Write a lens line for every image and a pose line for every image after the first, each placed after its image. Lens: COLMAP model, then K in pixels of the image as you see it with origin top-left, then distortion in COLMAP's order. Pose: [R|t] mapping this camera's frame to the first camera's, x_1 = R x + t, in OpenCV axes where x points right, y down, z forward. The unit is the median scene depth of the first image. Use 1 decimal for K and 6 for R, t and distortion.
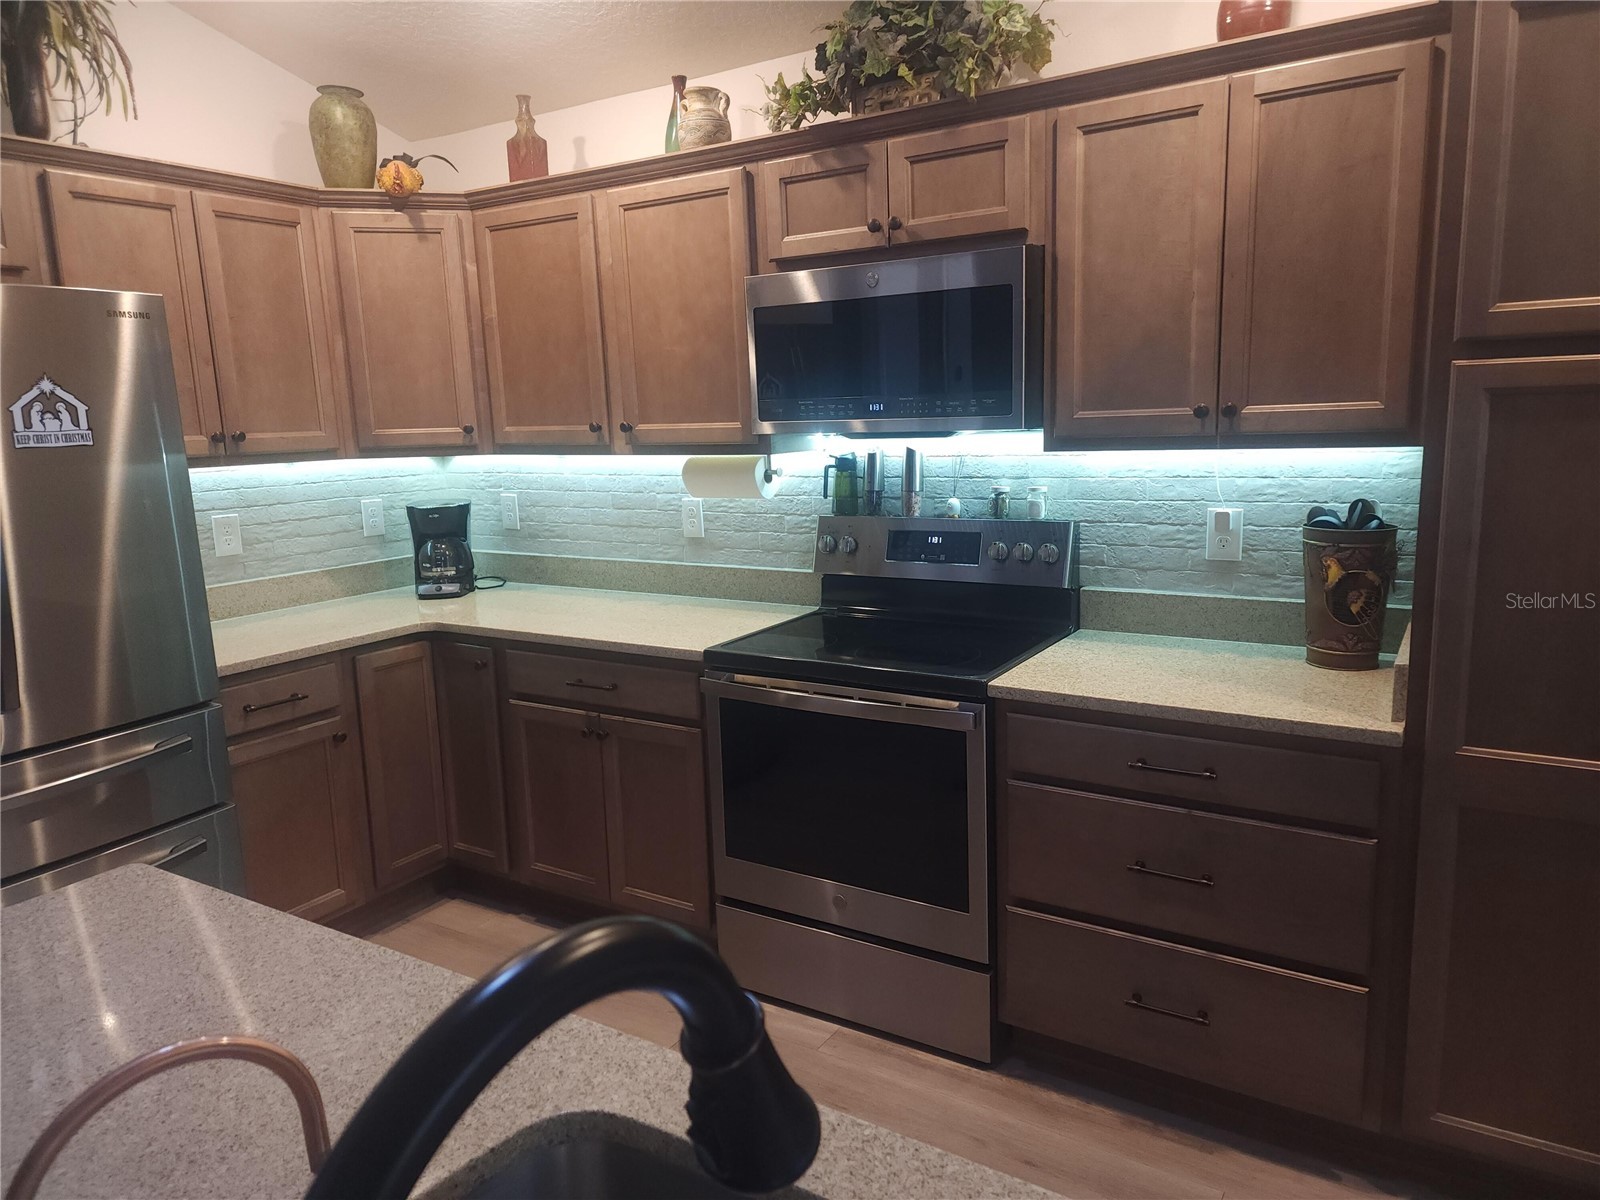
lens RADIAL K [[1062.3, 0, 819.7], [0, 1062.3, 600.9], [0, 0, 1]] dist [0.075487, -0.065069]
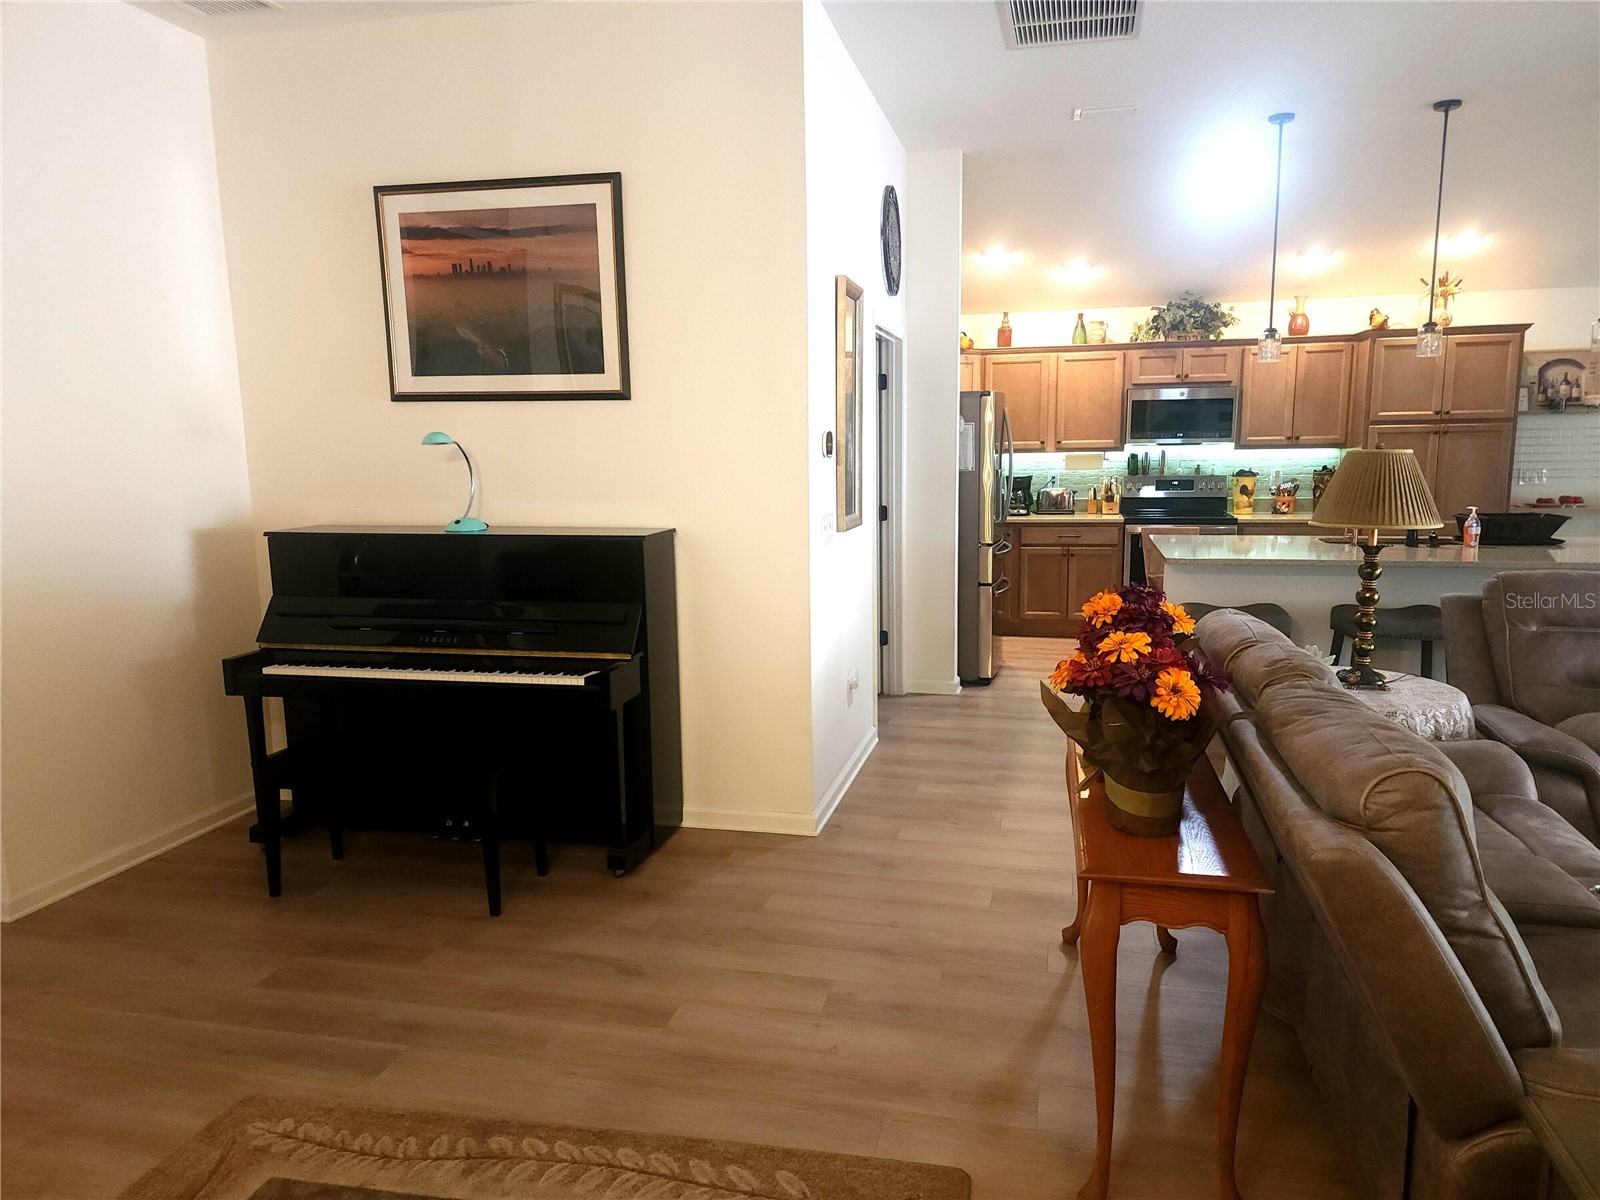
lens RADIAL K [[1062.3, 0, 819.7], [0, 1062.3, 600.9], [0, 0, 1]] dist [0.075487, -0.065069]
pose [[0.946601, -0.030333, 0.320978, -1.843317], [0.040860, 0.998824, -0.026111, 0.315263], [-0.319809, 0.037832, 0.946727, -1.482903]]
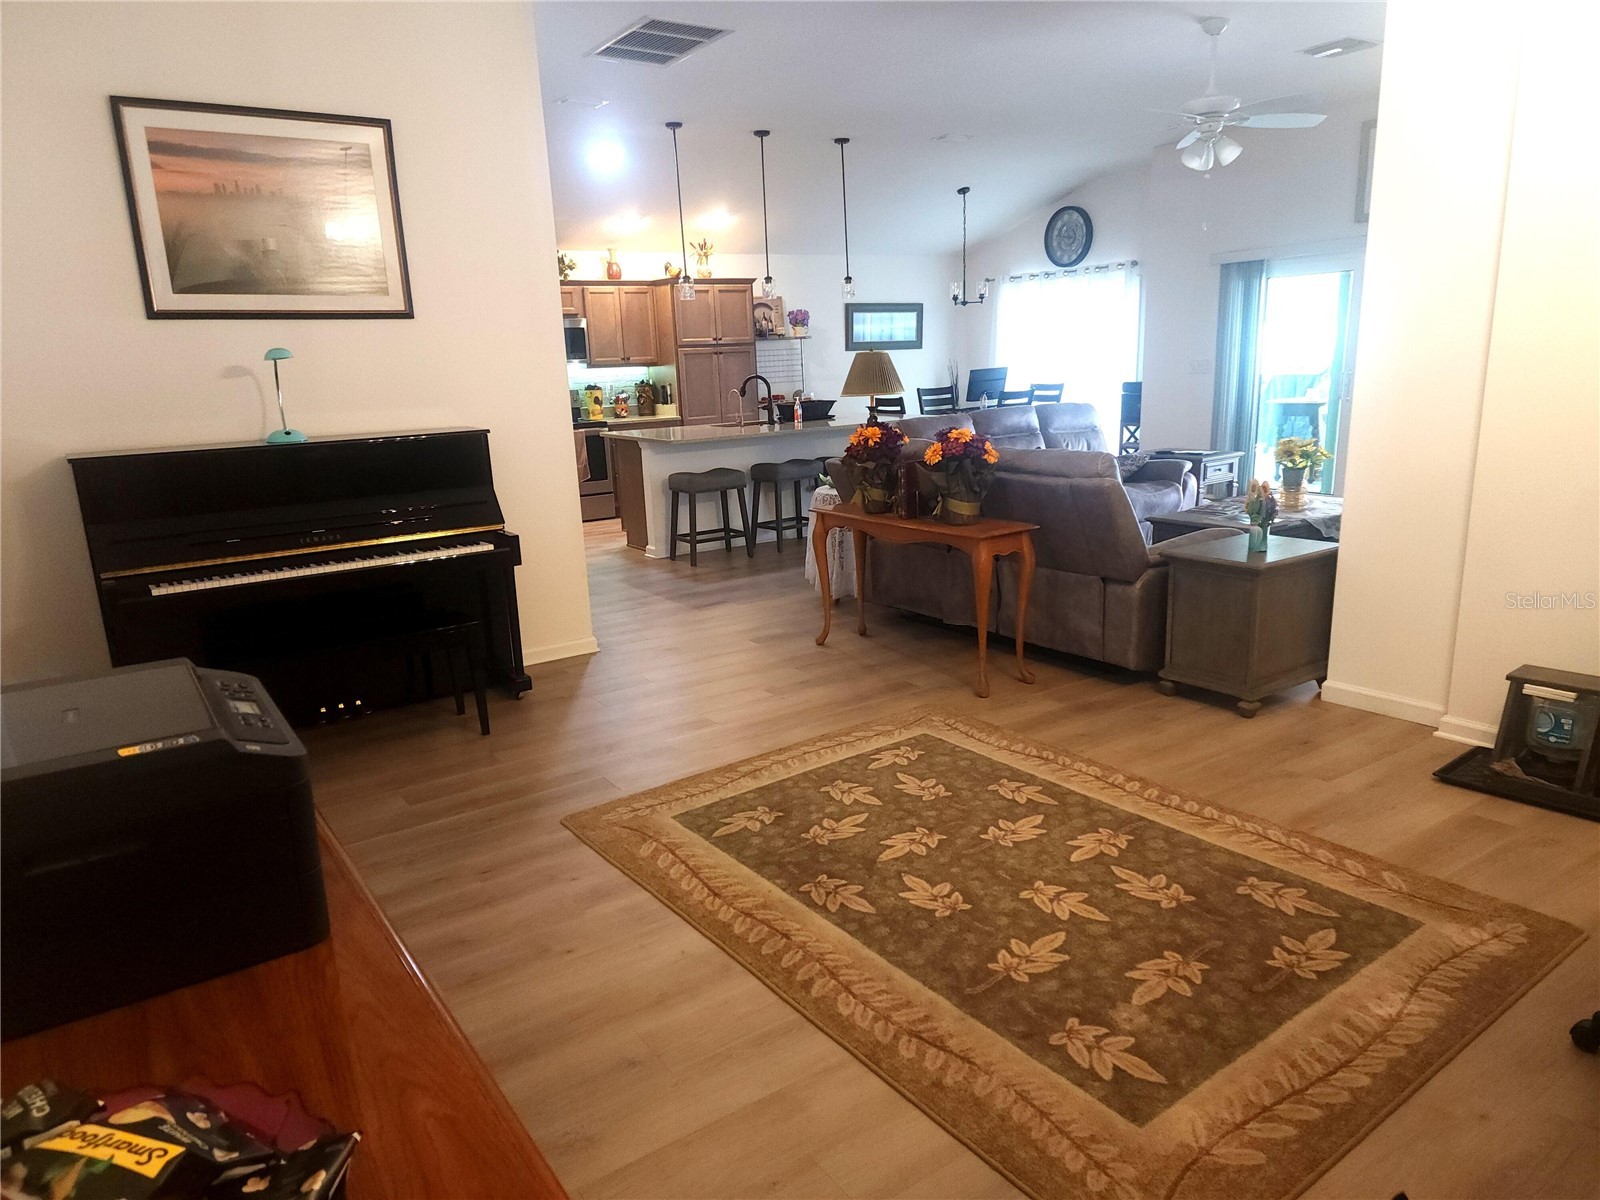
lens RADIAL K [[1062.3, 0, 819.7], [0, 1062.3, 600.9], [0, 0, 1]] dist [0.075487, -0.065069]
pose [[0.393600, -0.195893, 0.898167, -3.006270], [0.190024, 0.973268, 0.128999, 0.333049], [-0.899427, 0.119899, 0.420303, -1.279798]]
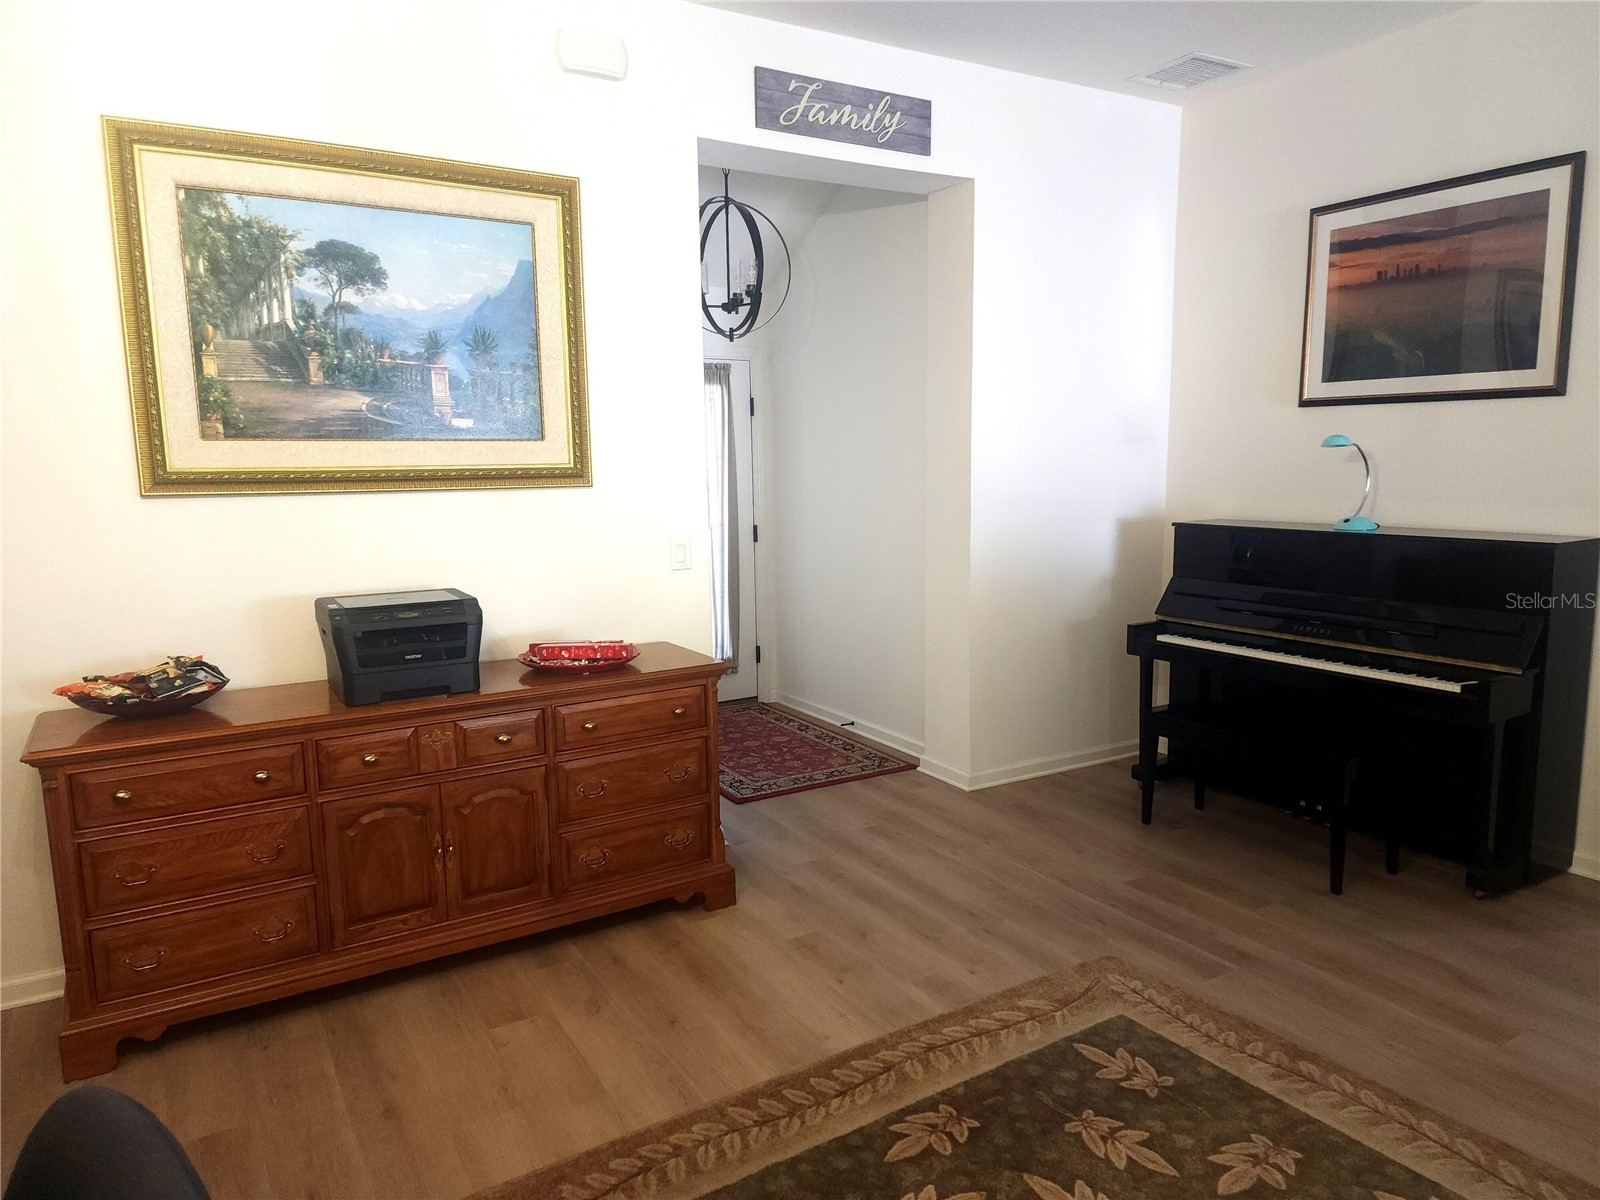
lens RADIAL K [[1075.4, 0, 800.0], [0, 1075.4, 600.0], [0, 0, 1]] dist [0.085166, -0.074143]
pose [[0.887027, 0.082849, -0.454225, -1.813005], [-0.096930, 0.995261, -0.007756, 0.348327], [0.451429, 0.050908, 0.890853, -1.672392]]
